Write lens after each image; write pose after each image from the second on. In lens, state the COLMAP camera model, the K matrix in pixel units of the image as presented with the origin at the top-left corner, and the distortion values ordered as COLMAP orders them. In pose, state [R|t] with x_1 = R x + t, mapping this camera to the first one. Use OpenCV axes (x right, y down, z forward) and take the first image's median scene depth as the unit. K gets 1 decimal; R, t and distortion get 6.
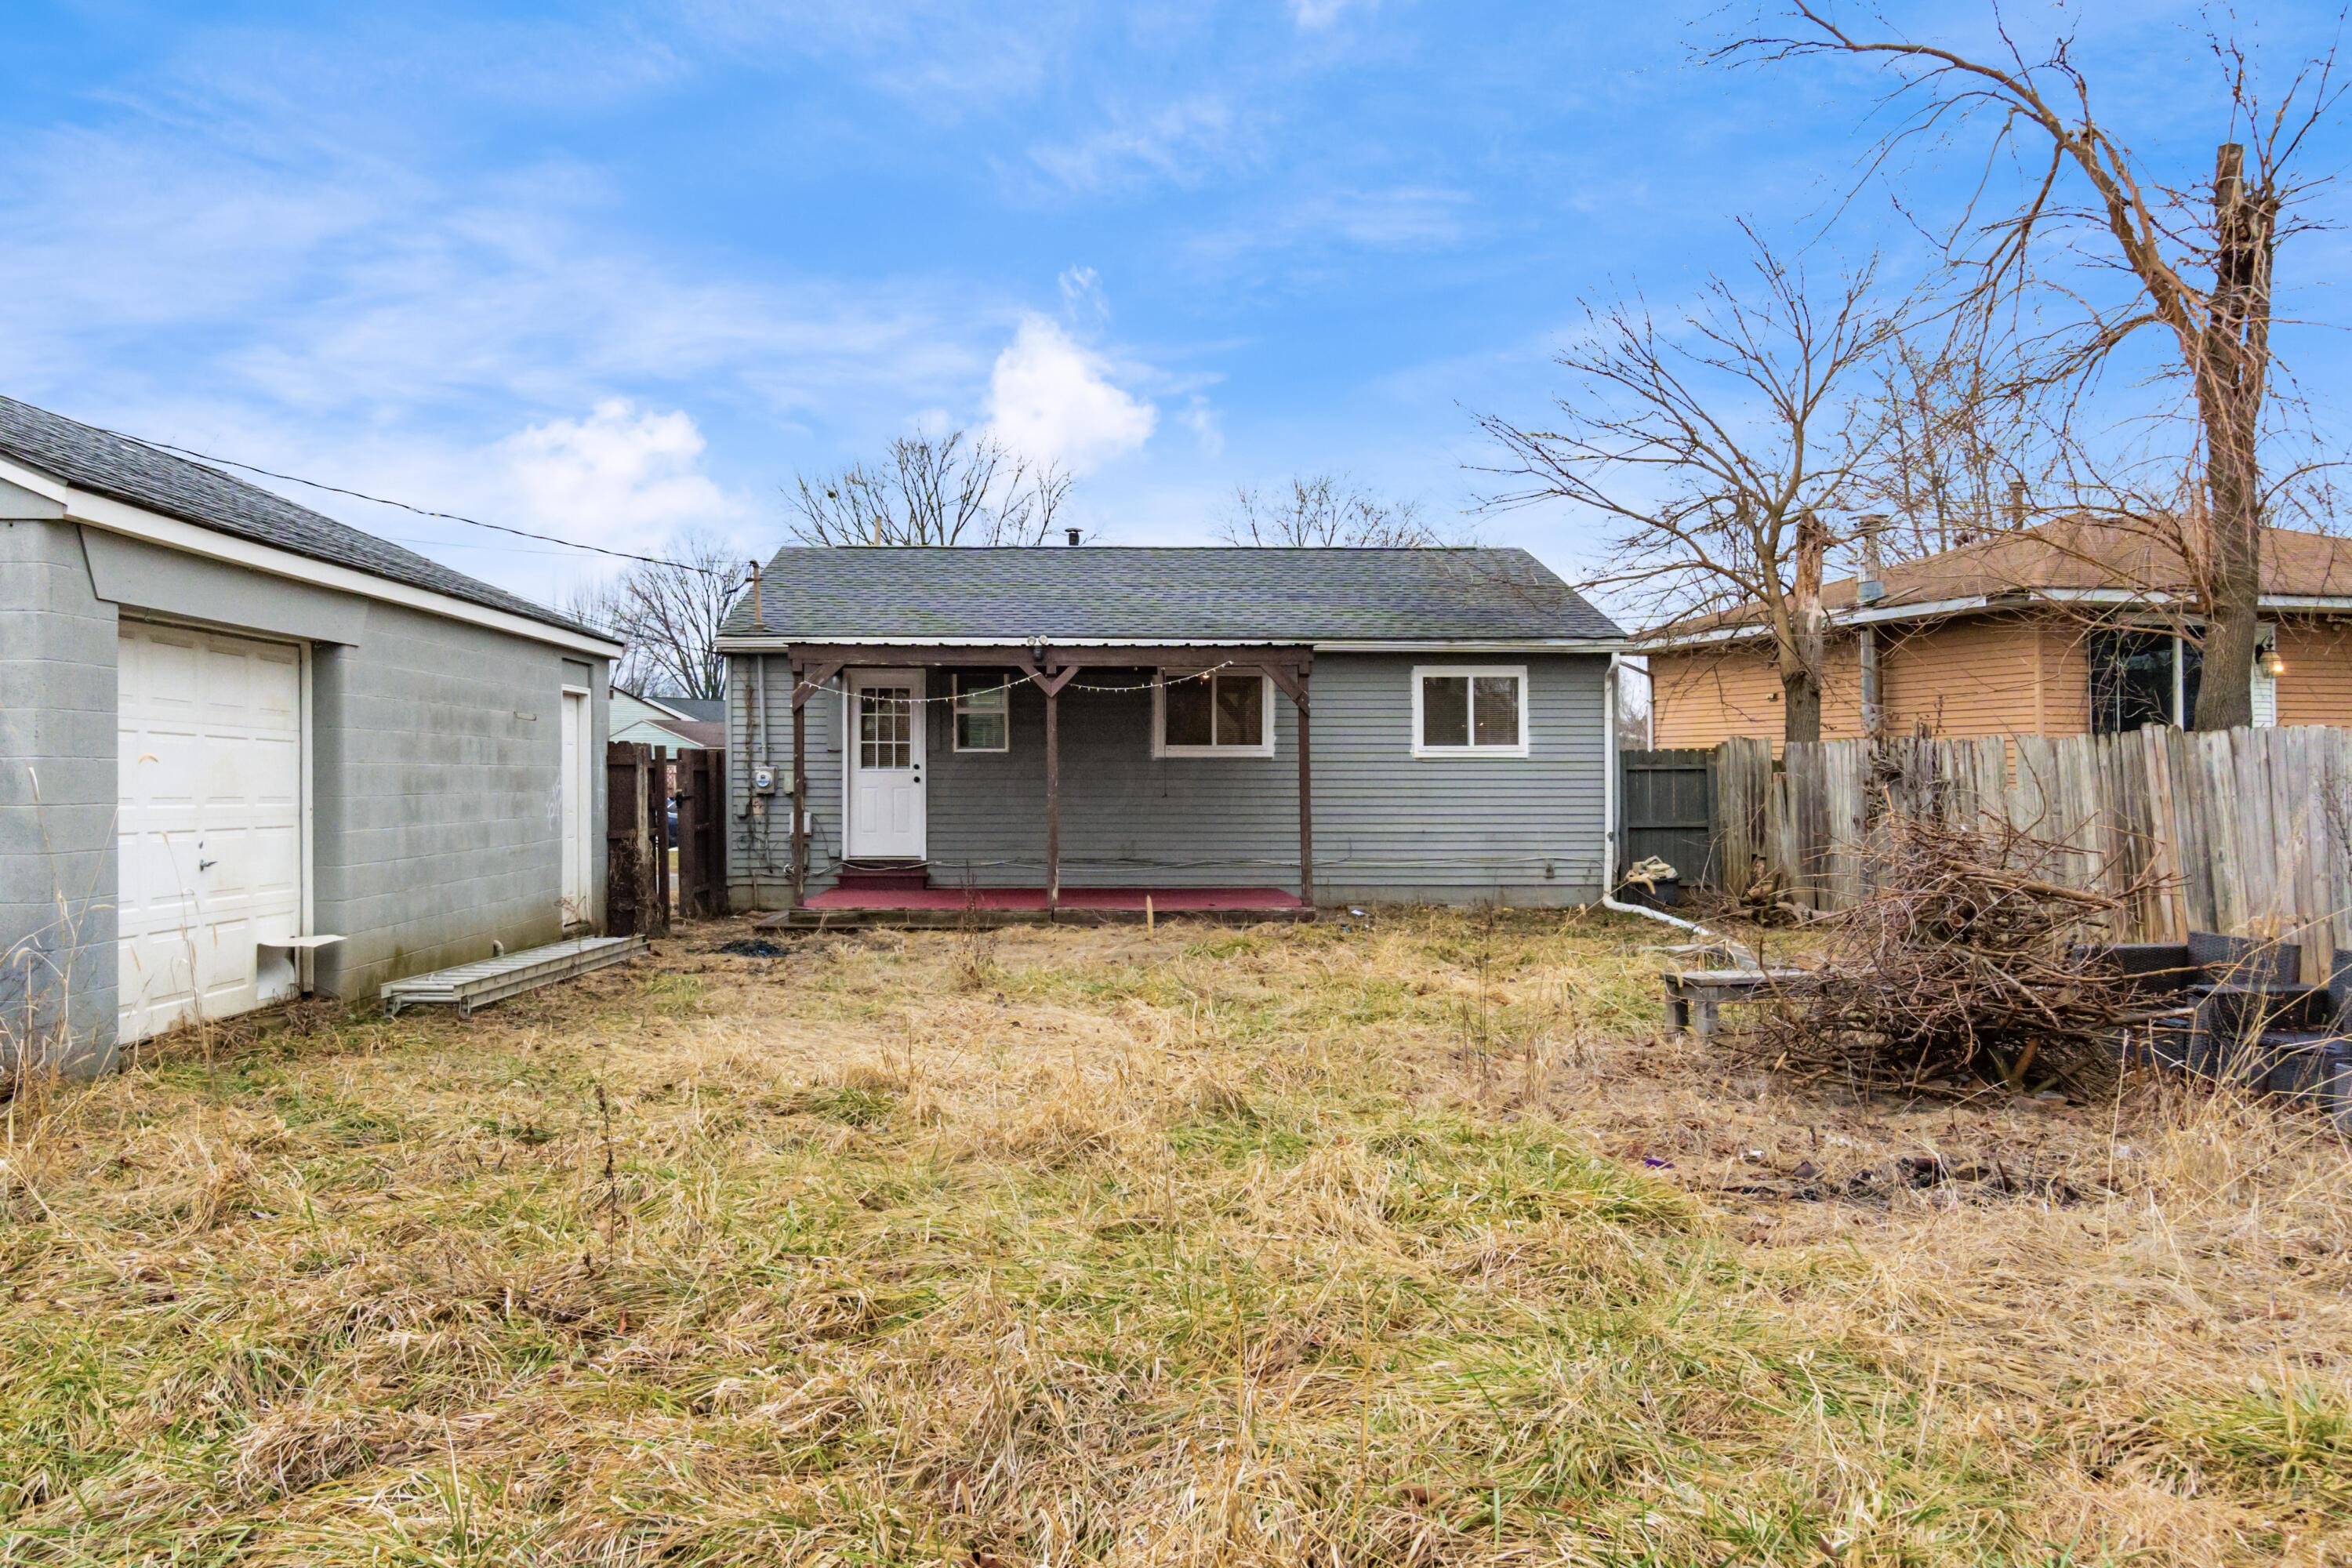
lens RADIAL K [[1811.2, 0, 1175.5], [0, 1811.2, 786.2], [0, 0, 1]] dist [-0.000642, -0.001016]
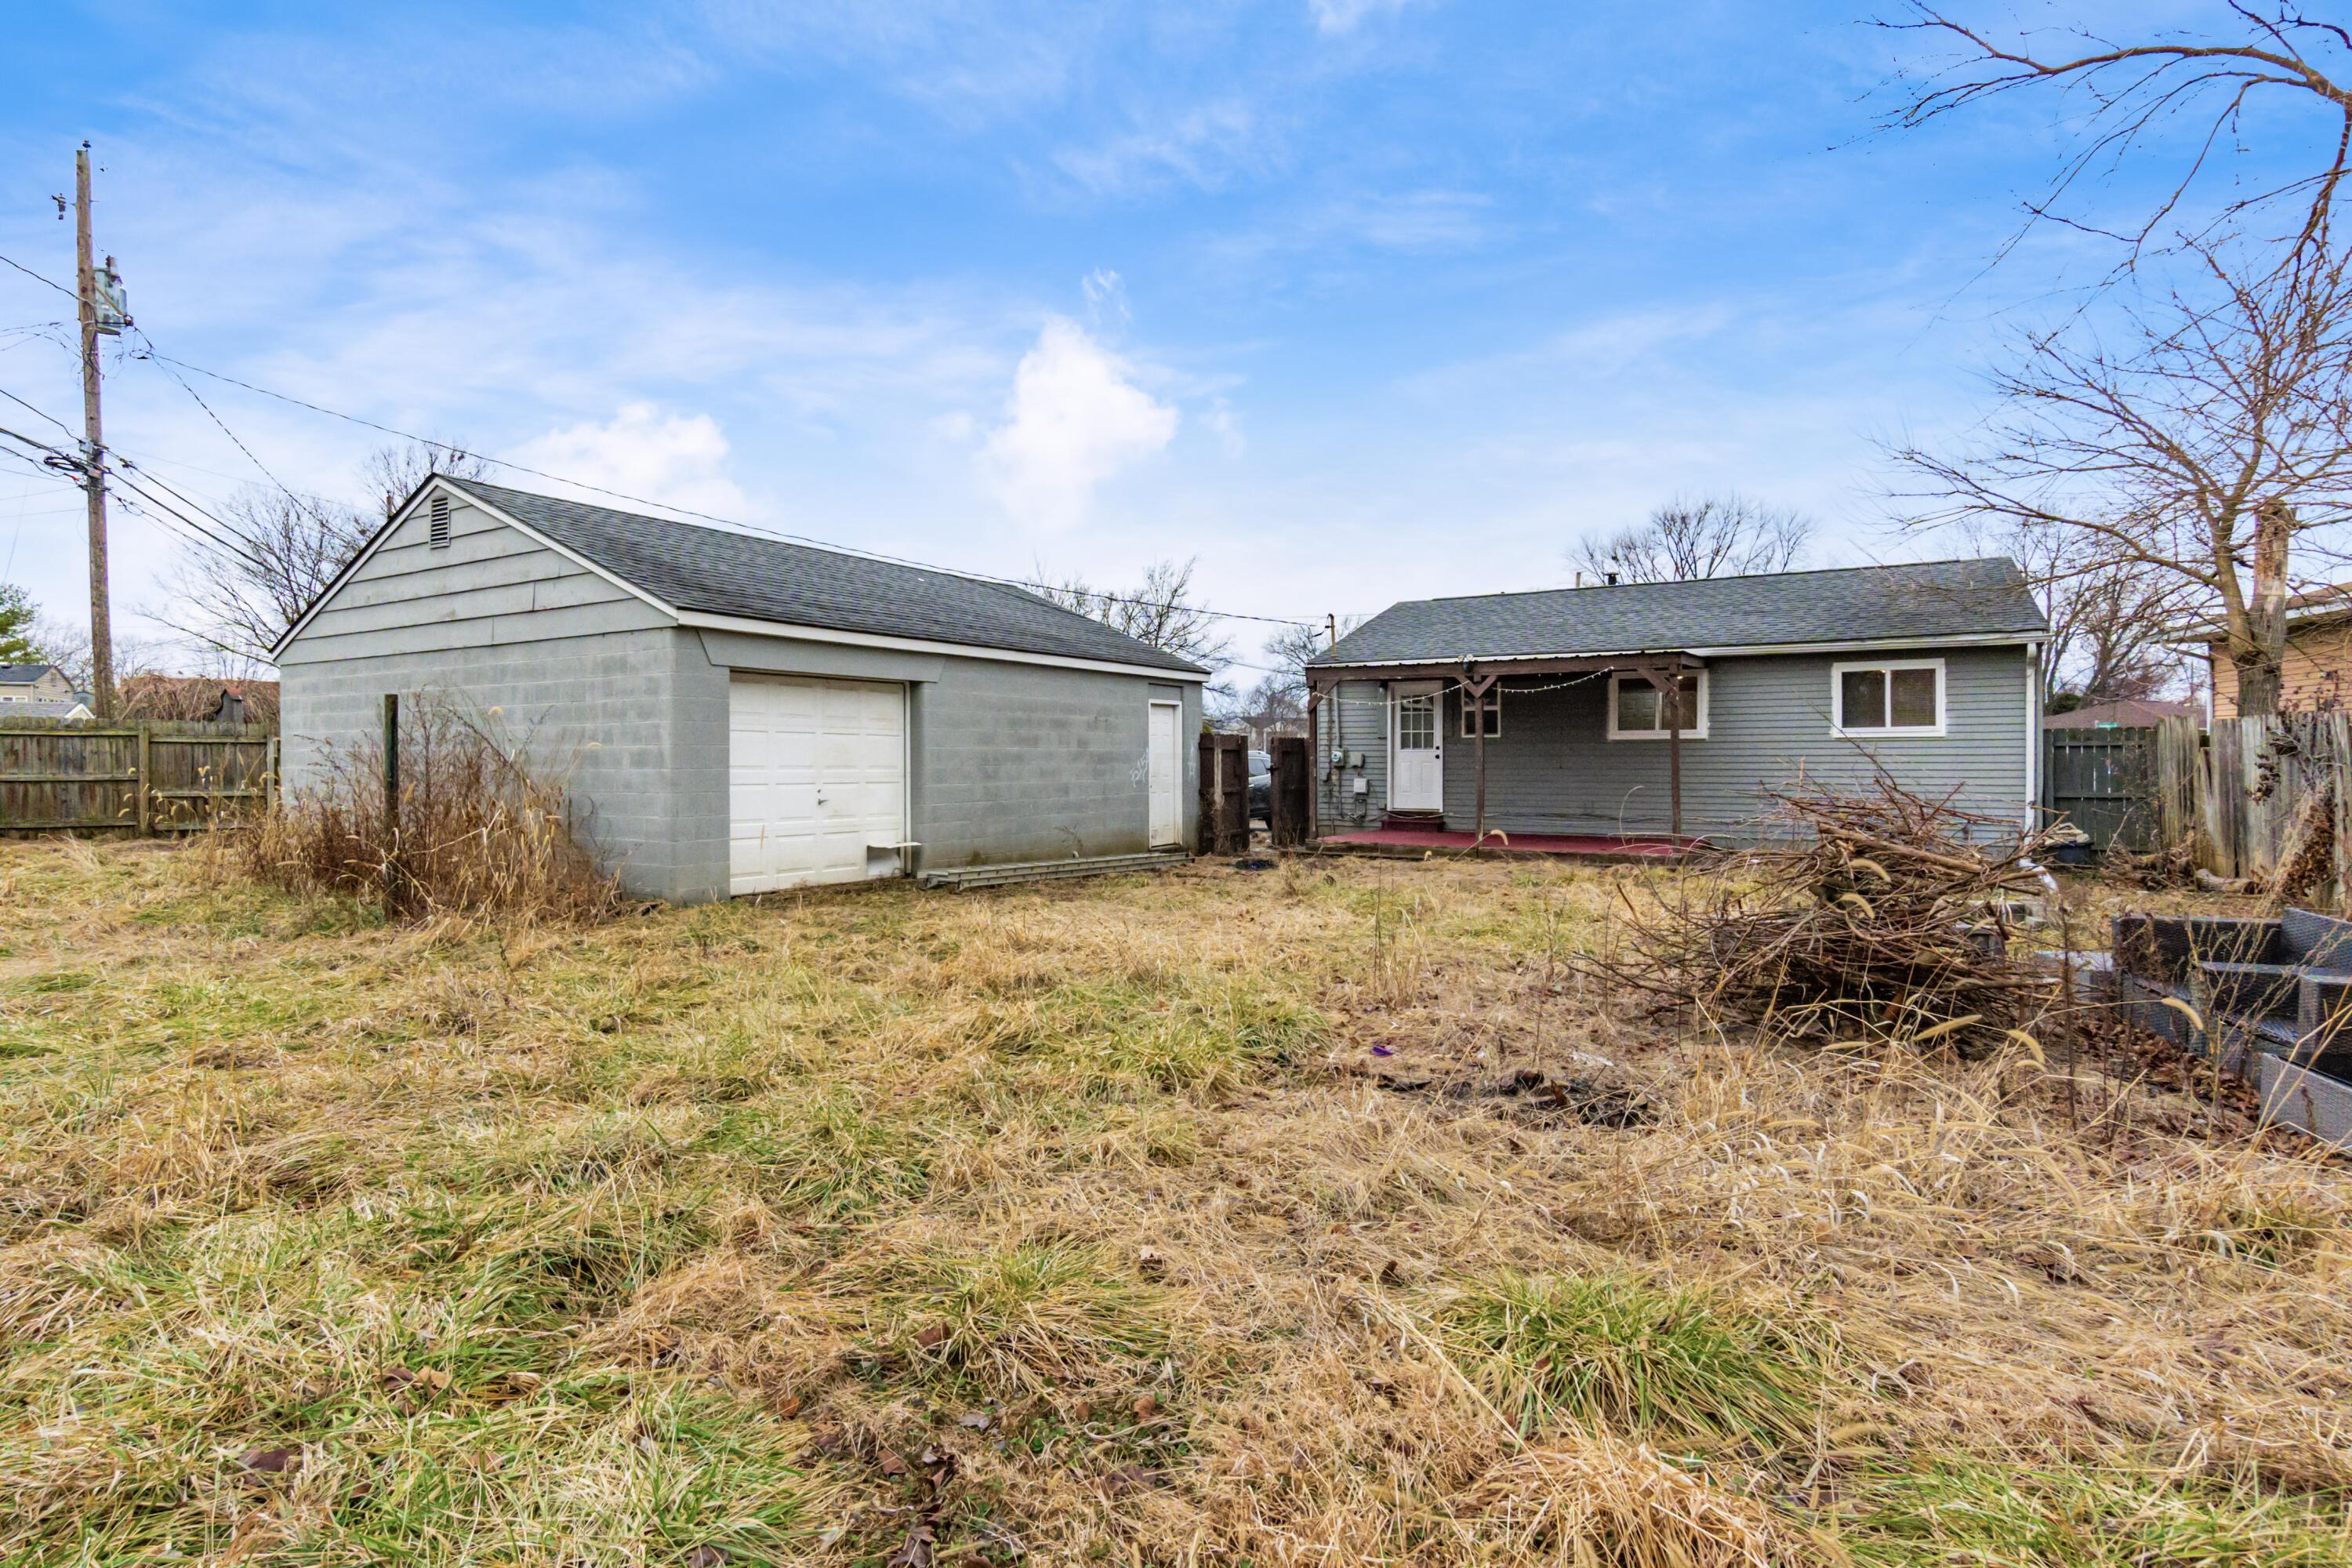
lens RADIAL K [[1204.3, 0, 1168.6], [0, 1204.3, 779.3], [0, 0, 1]] dist [0.001496, 0.001173]
pose [[0.834349, 0.006870, -0.551194, 0.212764], [0.000590, 0.999911, 0.013355, 0.001474], [0.551237, -0.011468, 0.834270, 0.069041]]
